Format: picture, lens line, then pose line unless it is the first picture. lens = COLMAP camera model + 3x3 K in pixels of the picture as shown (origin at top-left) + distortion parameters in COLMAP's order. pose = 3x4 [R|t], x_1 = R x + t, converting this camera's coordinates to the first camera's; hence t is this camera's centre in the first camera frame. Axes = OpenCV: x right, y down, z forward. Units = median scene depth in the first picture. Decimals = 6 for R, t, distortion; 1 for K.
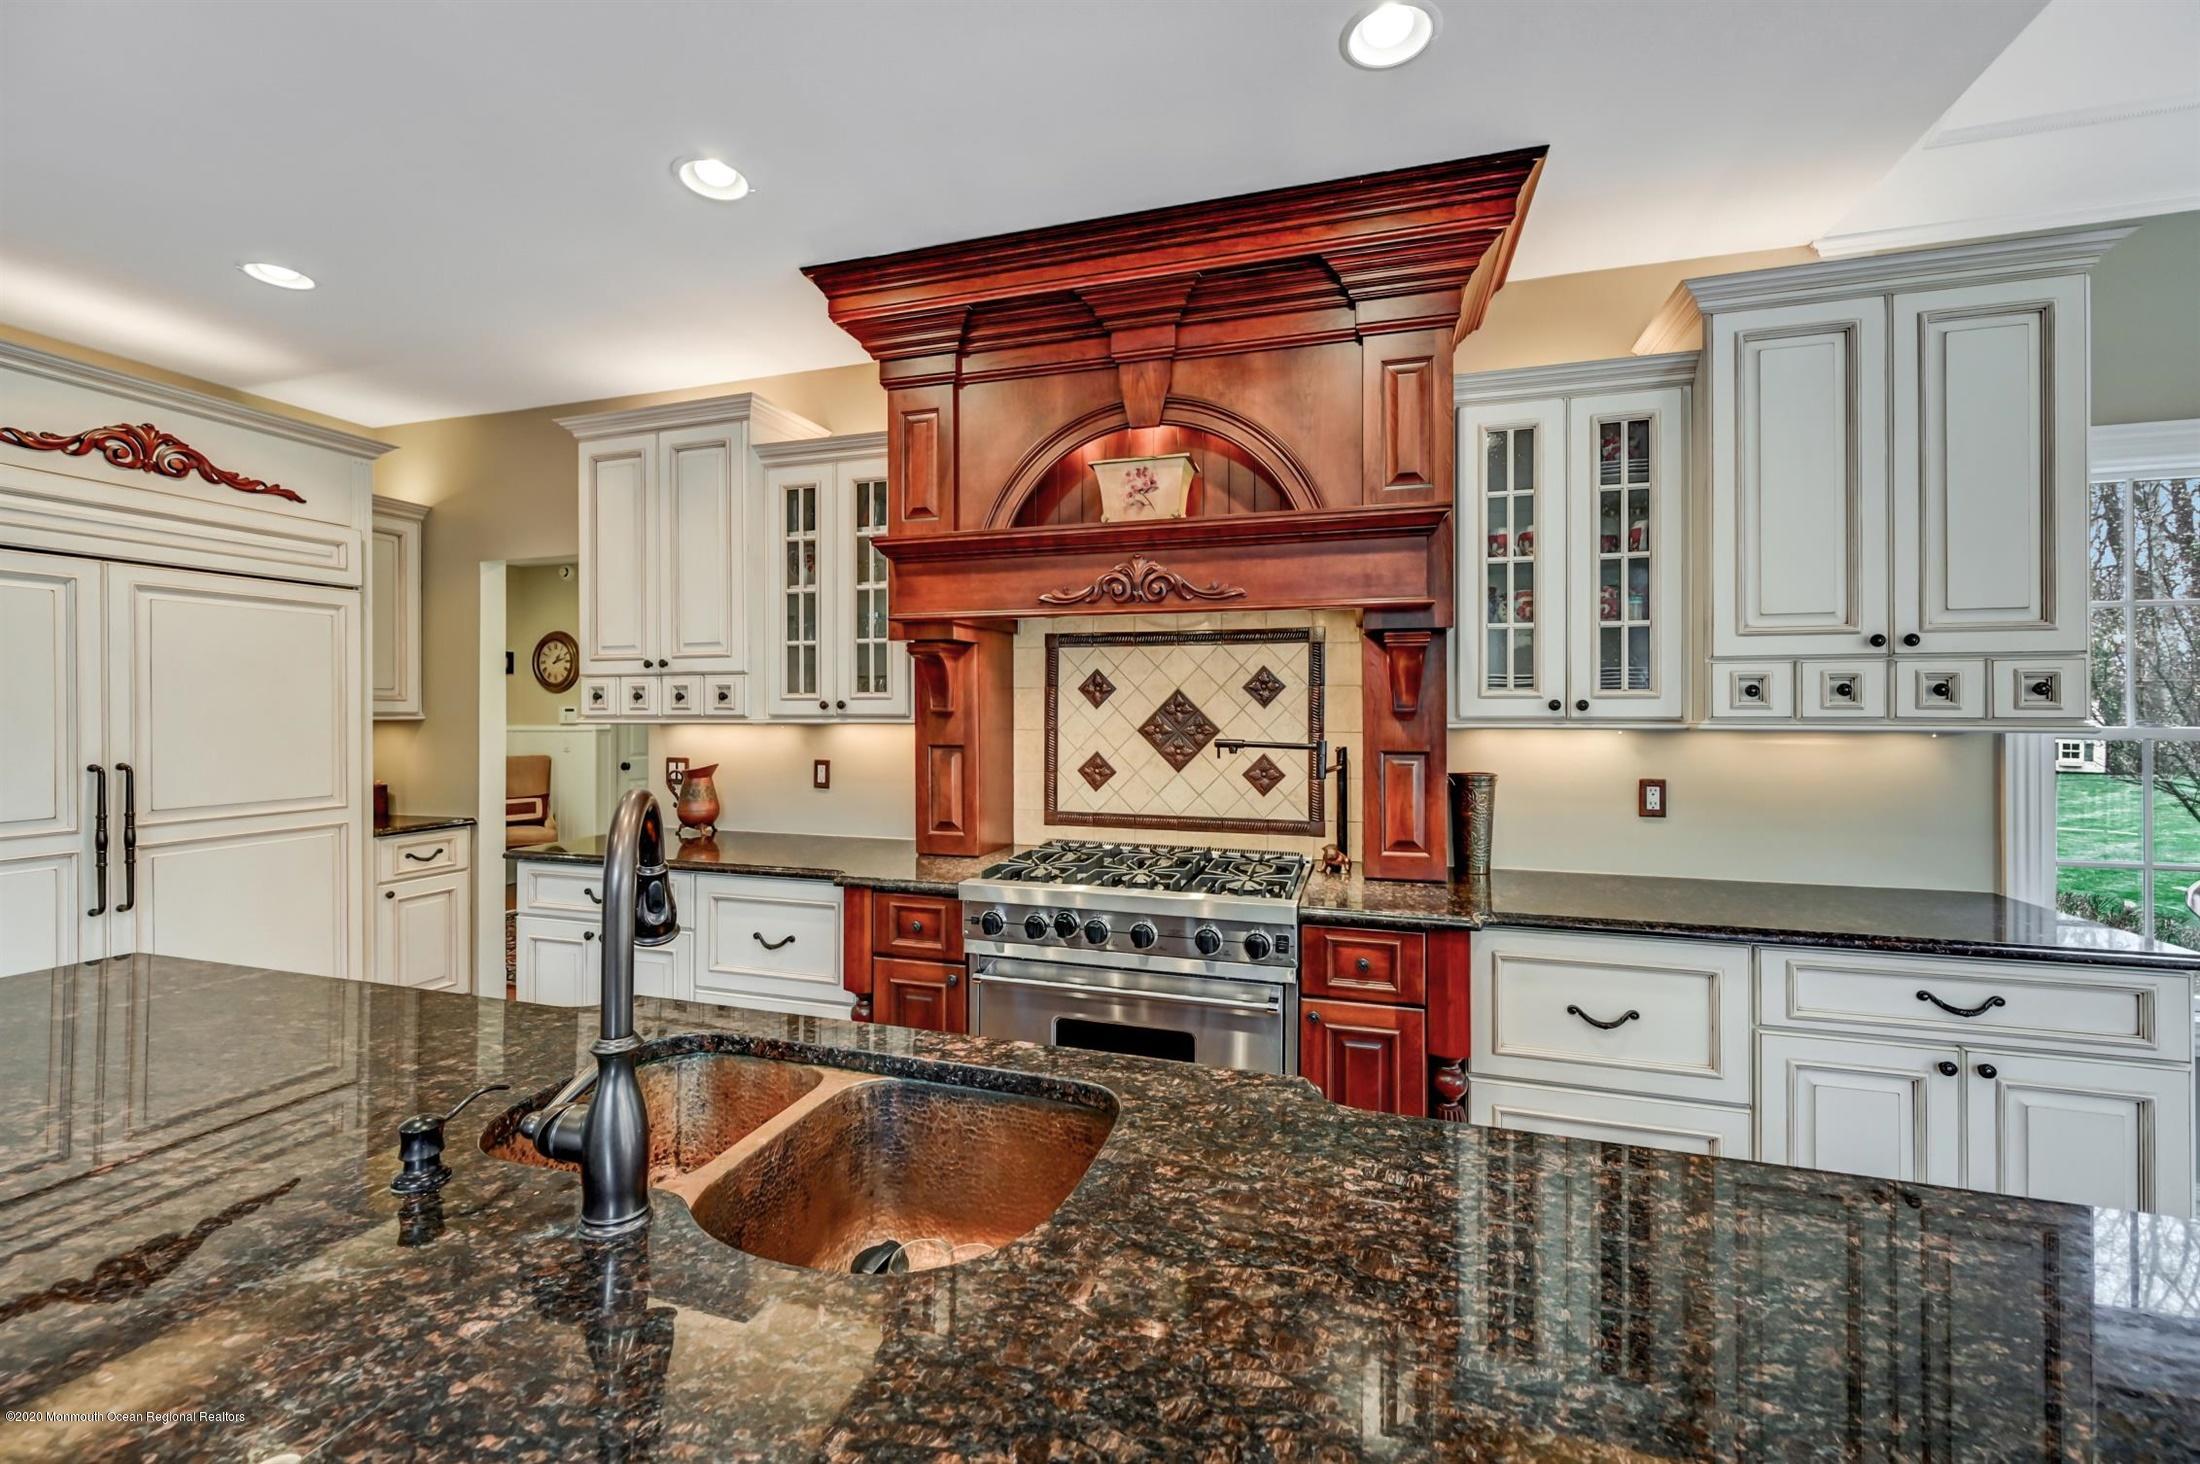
lens RADIAL K [[877.5, 0, 1107.4], [0, 877.5, 718.6], [0, 0, 1]] dist [-0.002547, -0.000049]
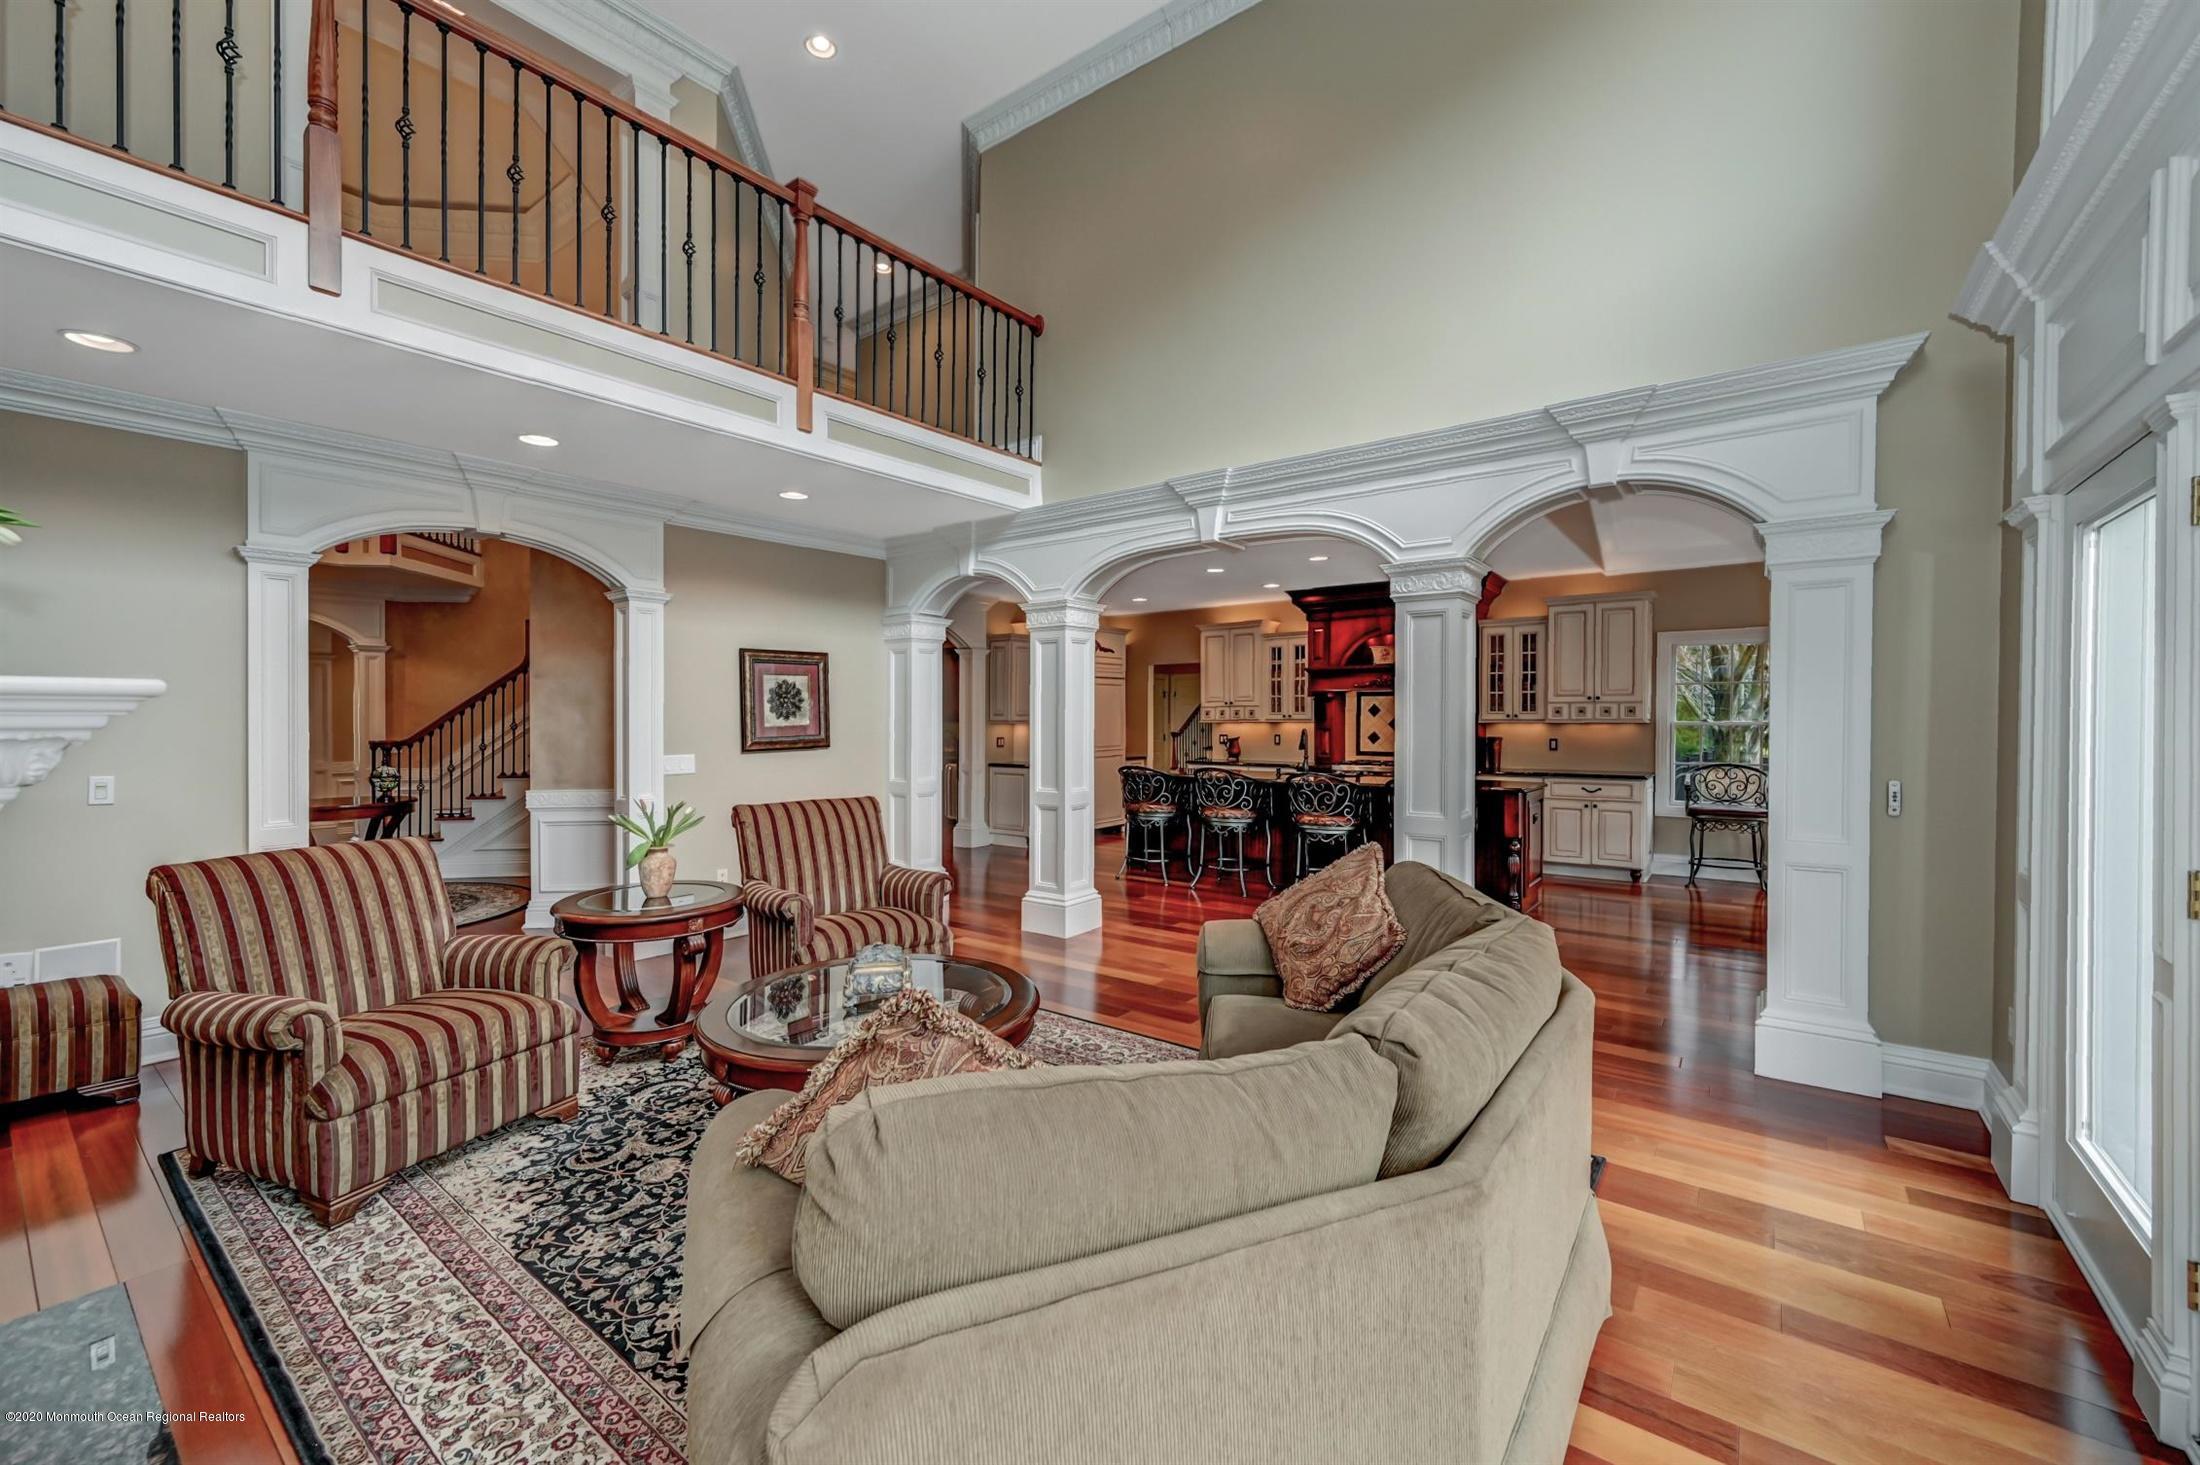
lens RADIAL K [[877.5, 0, 1109.7], [0, 877.5, 738.5], [0, 0, 1]] dist [-0.002547, -0.000049]
pose [[0.940169, 0.005730, -0.340661, 0.163876], [-0.001681, 0.999924, 0.012180, 0.026872], [0.340705, -0.010879, 0.940107, -2.187867]]
